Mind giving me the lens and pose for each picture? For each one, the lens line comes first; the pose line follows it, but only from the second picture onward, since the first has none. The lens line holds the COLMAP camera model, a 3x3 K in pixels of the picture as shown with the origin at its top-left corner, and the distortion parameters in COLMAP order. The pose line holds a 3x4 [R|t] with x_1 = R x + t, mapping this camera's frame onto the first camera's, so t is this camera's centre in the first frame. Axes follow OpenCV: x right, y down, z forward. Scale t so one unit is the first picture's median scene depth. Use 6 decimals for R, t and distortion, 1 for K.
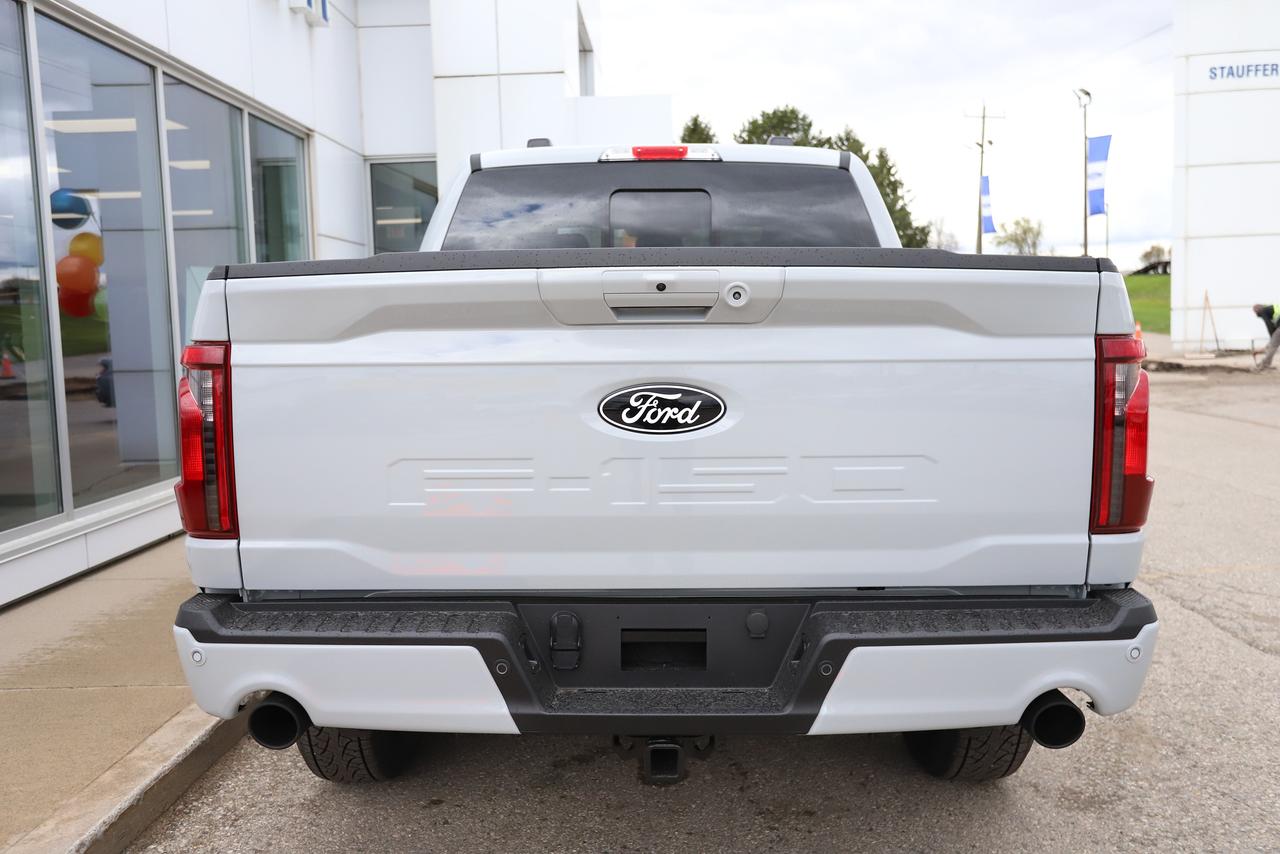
lens RADIAL K [[1103.6, 0, 656.8], [0, 1103.6, 428.1], [0, 0, 1]] dist [-0.011307, 0.069387]
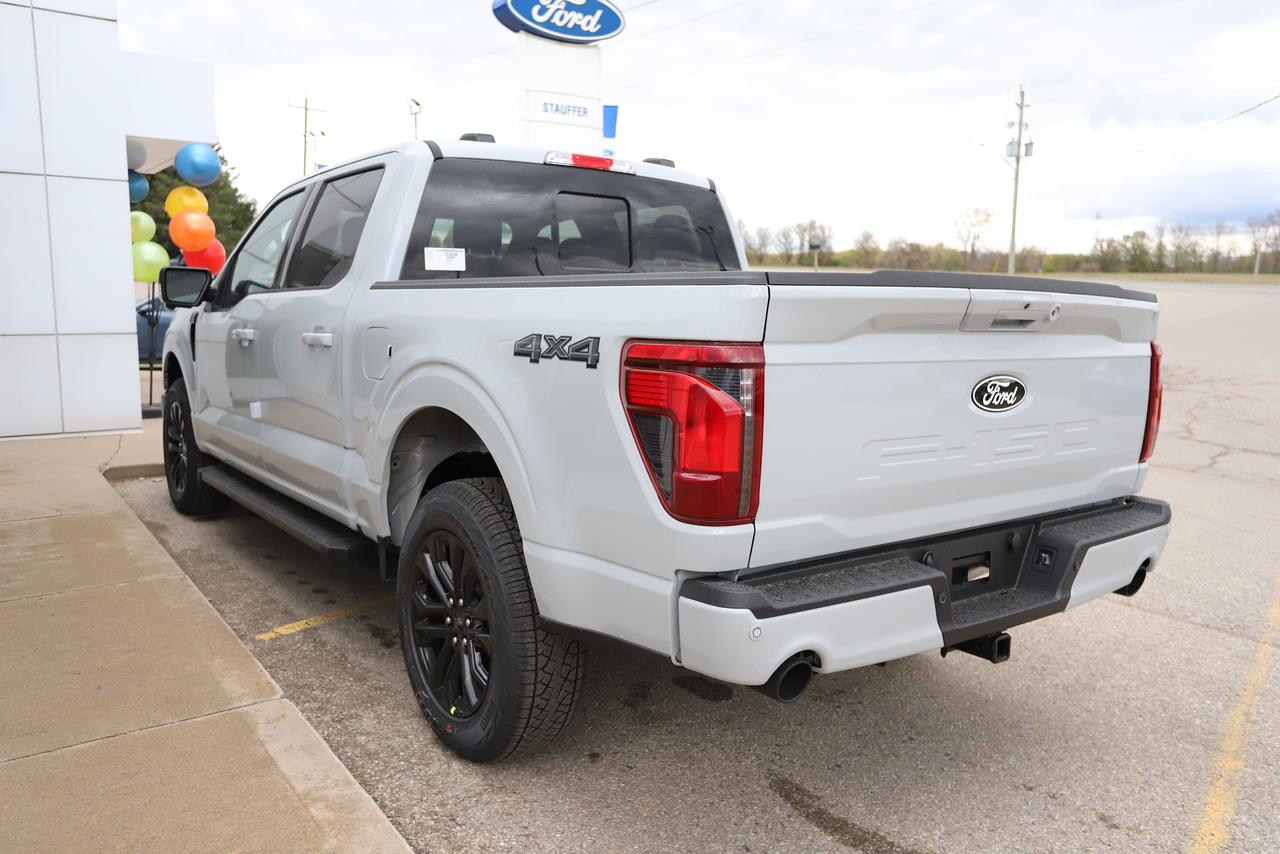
lens RADIAL K [[986.0, 0, 653.4], [0, 986.0, 427.7], [0, 0, 1]] dist [-0.042575, 0.084964]
pose [[0.793952, -0.048958, 0.606006, -0.570671], [0.026056, 0.998577, 0.046535, -0.022809], [-0.607421, -0.021157, 0.794098, 0.156064]]
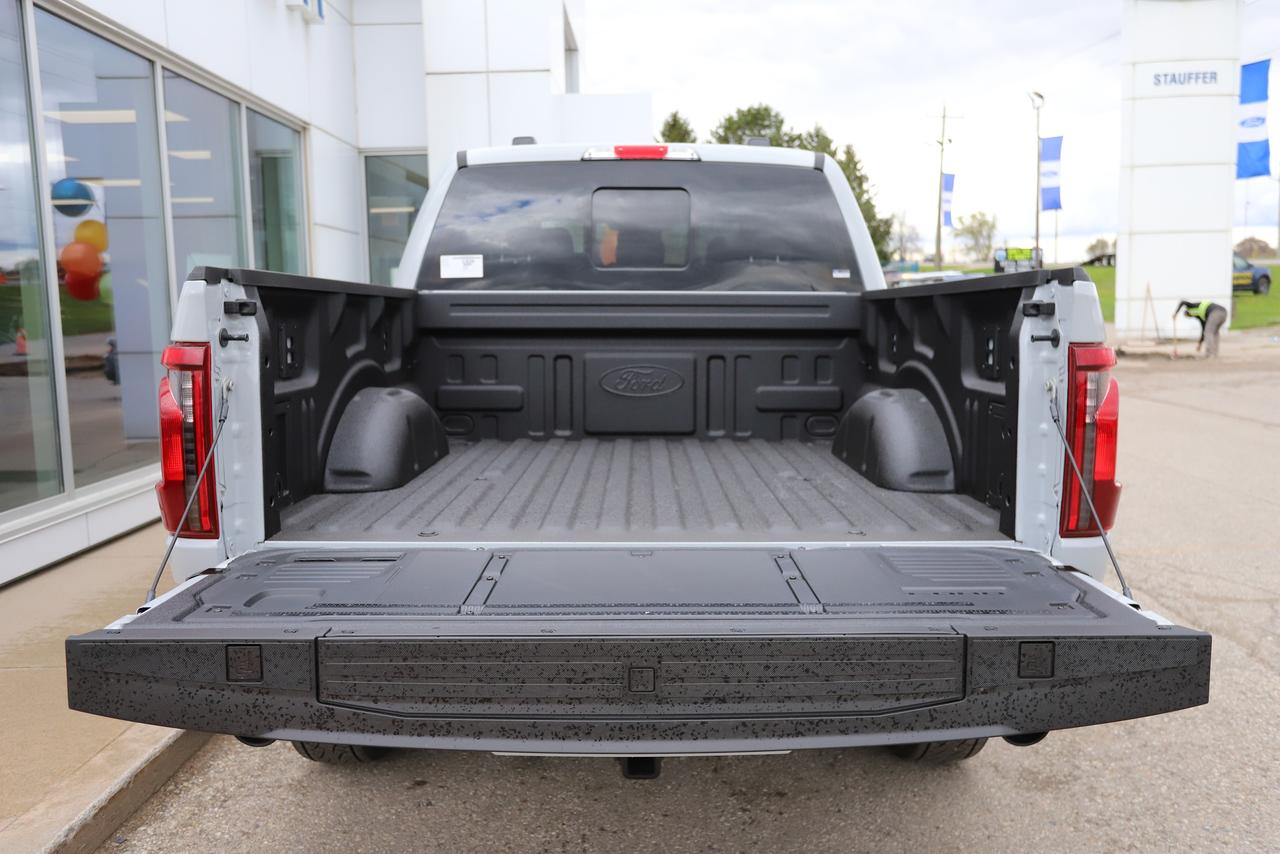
lens RADIAL K [[1030.9, 0, 656.3], [0, 1030.9, 426.9], [0, 0, 1]] dist [-0.021545, 0.060433]
pose [[0.999788, 0.006713, 0.019447, 0.000071], [-0.007133, 0.999742, 0.021573, -0.013265], [-0.019297, -0.021707, 0.999578, 0.030976]]
